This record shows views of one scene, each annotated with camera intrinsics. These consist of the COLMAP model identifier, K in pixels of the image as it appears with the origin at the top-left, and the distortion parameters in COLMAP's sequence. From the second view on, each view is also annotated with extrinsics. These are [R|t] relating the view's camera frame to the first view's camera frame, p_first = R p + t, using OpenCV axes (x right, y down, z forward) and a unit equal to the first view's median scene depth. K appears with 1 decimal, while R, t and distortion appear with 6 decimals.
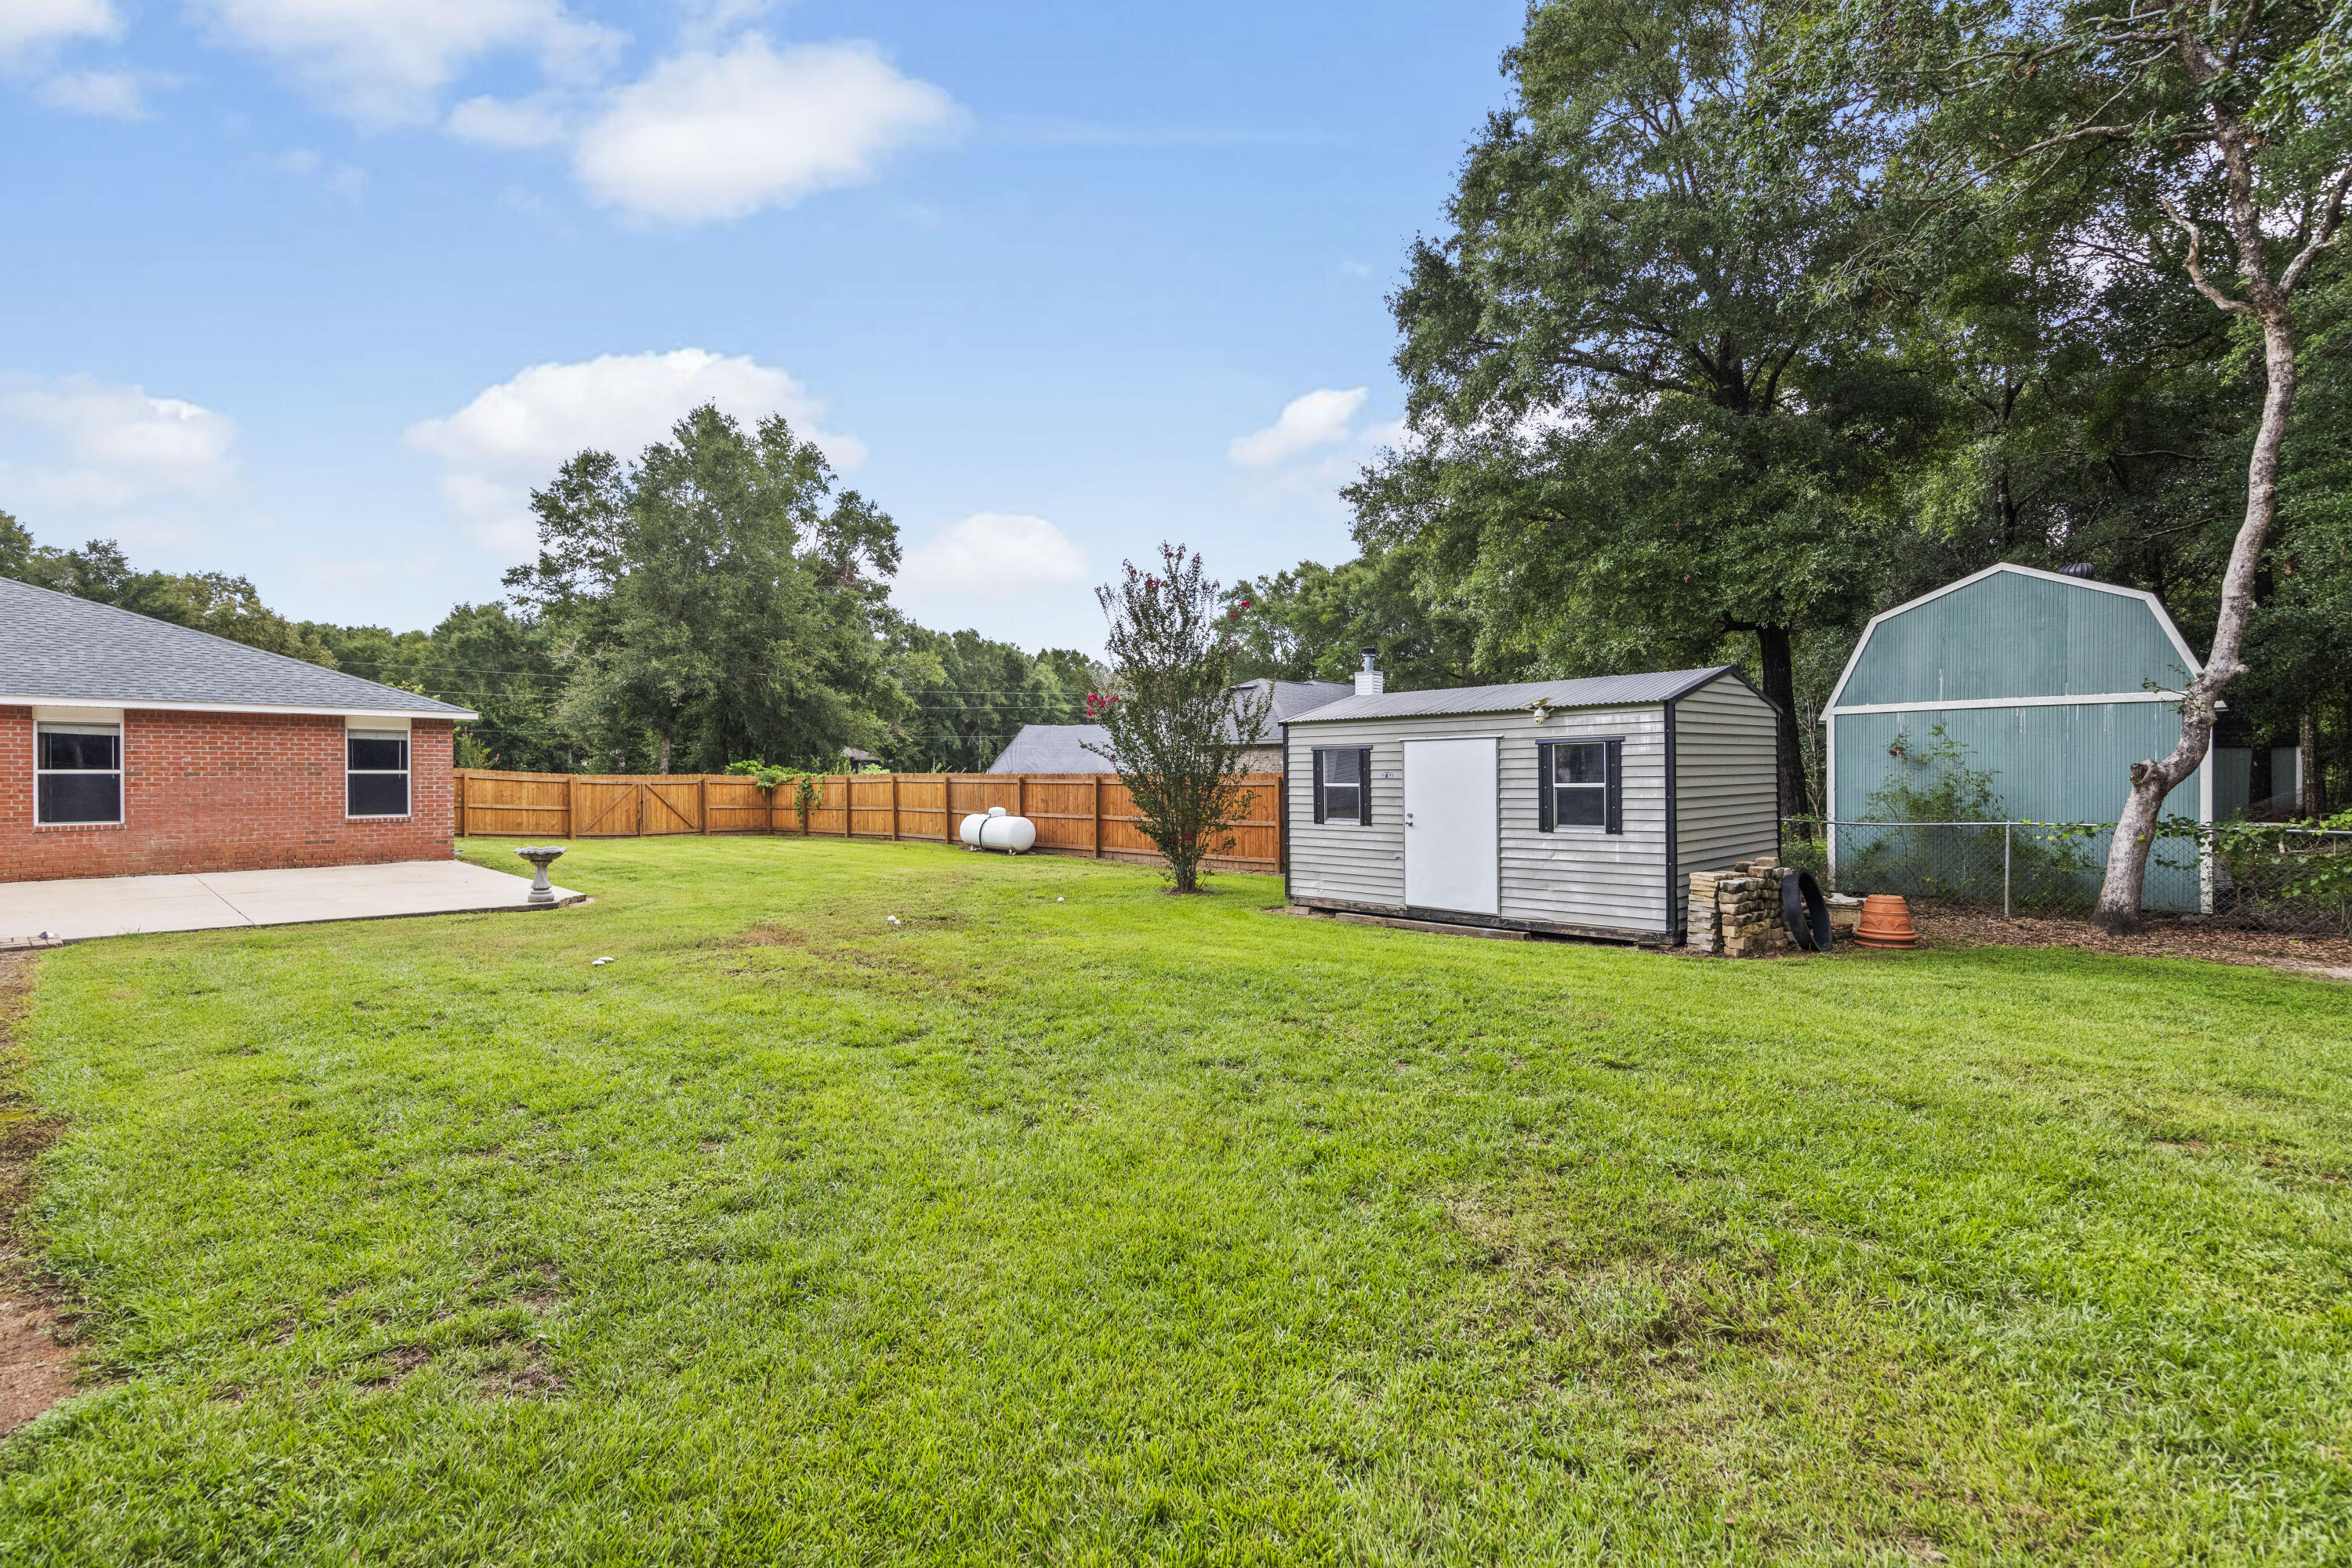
lens RADIAL K [[1057.8, 0, 1185.2], [0, 1057.8, 773.0], [0, 0, 1]] dist [0.002272, 0.001789]
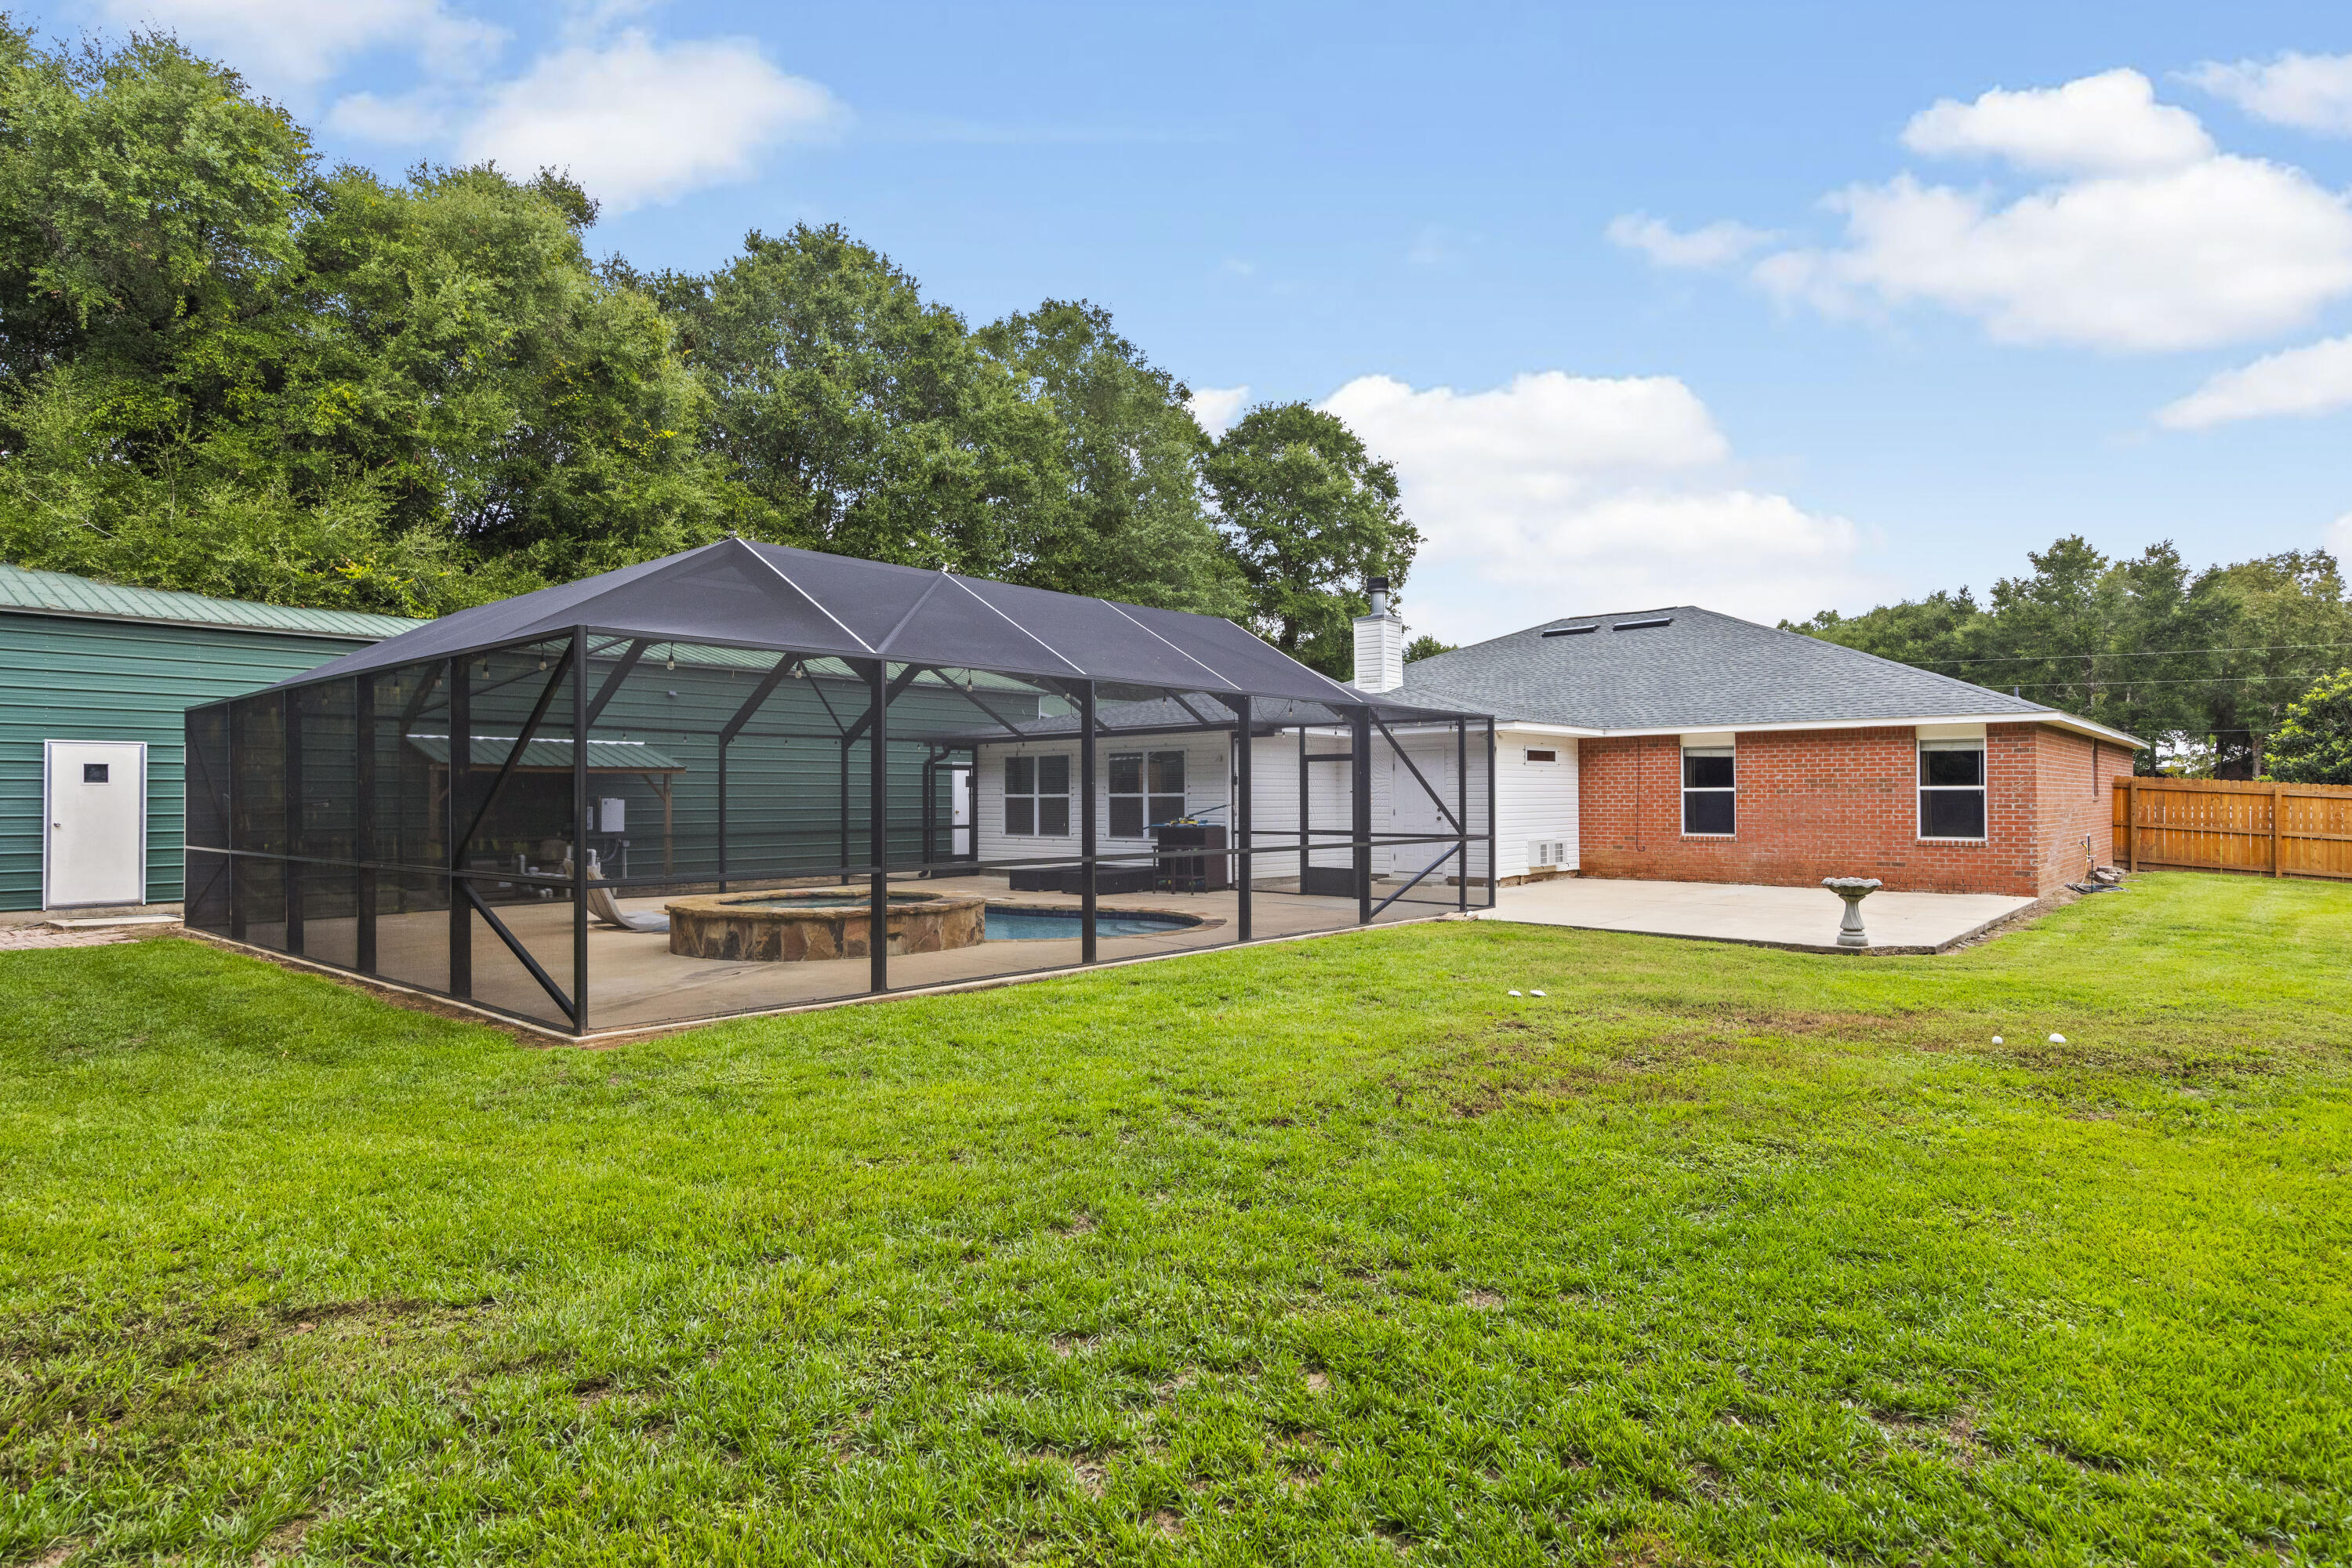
lens RADIAL K [[1271.2, 0, 1169.5], [0, 1271.2, 786.4], [0, 0, 1]] dist [0.014369, 0.001431]
pose [[0.024078, -0.008891, -0.999671, 0.142215], [0.003943, 0.999954, -0.008799, 0.002323], [0.999702, -0.003730, 0.024112, 0.174215]]
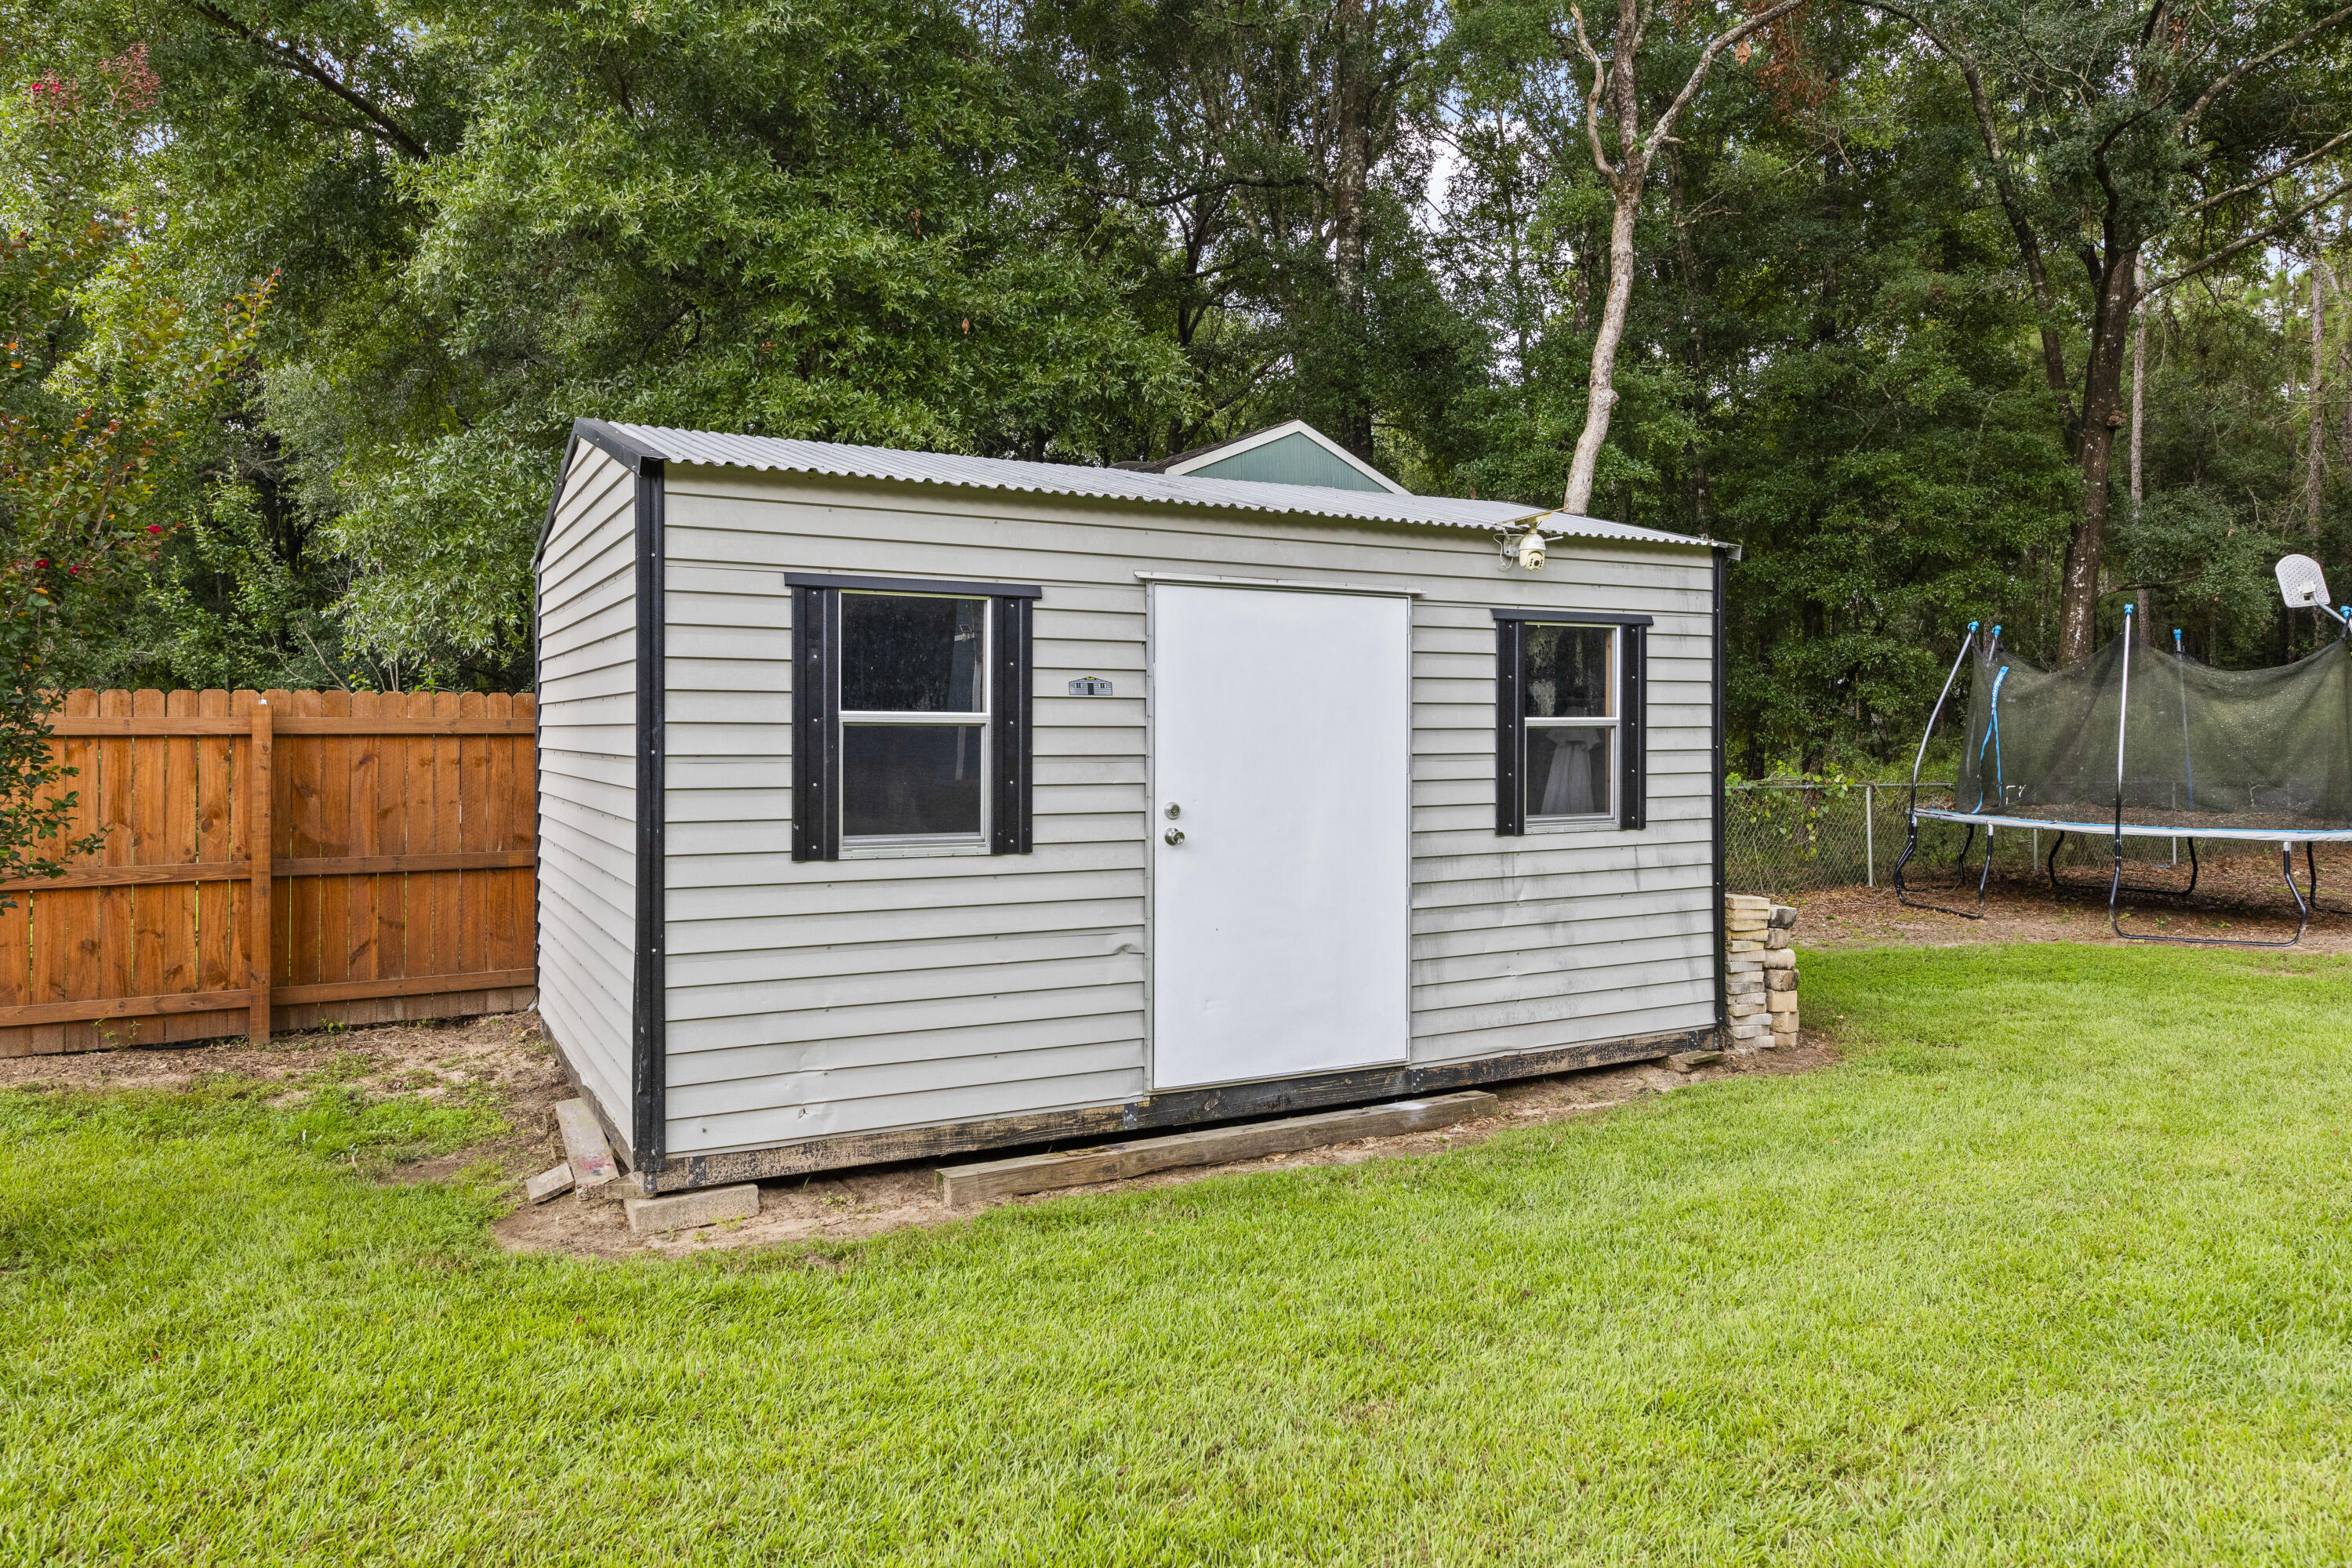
lens RADIAL K [[1547.1, 0, 1174.9], [0, 1547.1, 767.0], [0, 0, 1]] dist [0.000870, -0.006005]
pose [[0.255853, -0.007435, 0.966687, -0.089363], [-0.005291, 0.999945, 0.009091, 0.007997], [-0.966701, -0.007440, 0.255799, 0.319372]]
